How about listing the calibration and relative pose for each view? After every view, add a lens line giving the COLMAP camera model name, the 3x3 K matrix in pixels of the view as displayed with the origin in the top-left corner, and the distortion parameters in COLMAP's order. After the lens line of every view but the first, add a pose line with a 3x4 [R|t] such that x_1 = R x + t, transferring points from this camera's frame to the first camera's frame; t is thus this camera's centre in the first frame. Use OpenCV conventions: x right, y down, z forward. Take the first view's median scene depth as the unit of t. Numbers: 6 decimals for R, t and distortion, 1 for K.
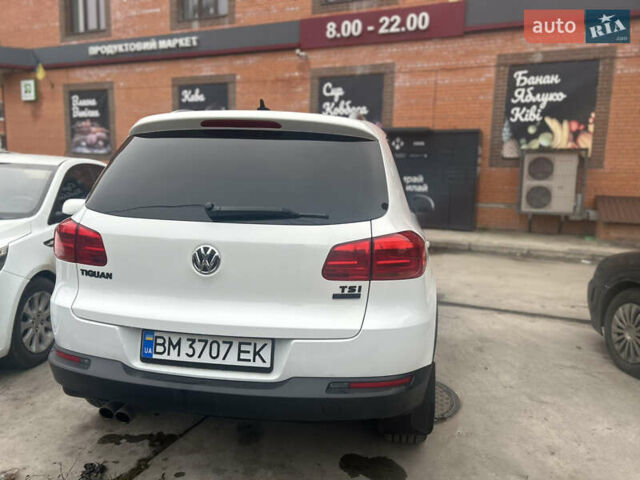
lens RADIAL K [[468.5, 0, 320.0], [0, 468.5, 240.0], [0, 0, 1]] dist [0.004883, -0.000535]
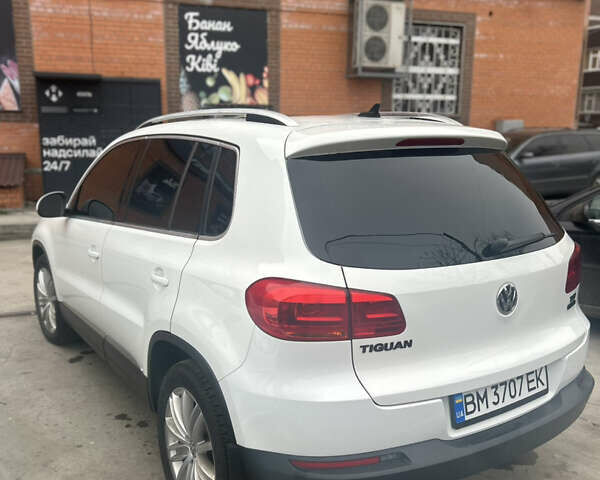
lens RADIAL K [[587.9, 0, 280.5], [0, 587.9, 237.3], [0, 0, 1]] dist [0.060164, -0.111423]
pose [[0.741228, -0.142198, 0.656019, -0.229581], [0.101222, 0.989807, 0.100180, -0.042102], [-0.663578, -0.007853, 0.748066, 0.070223]]
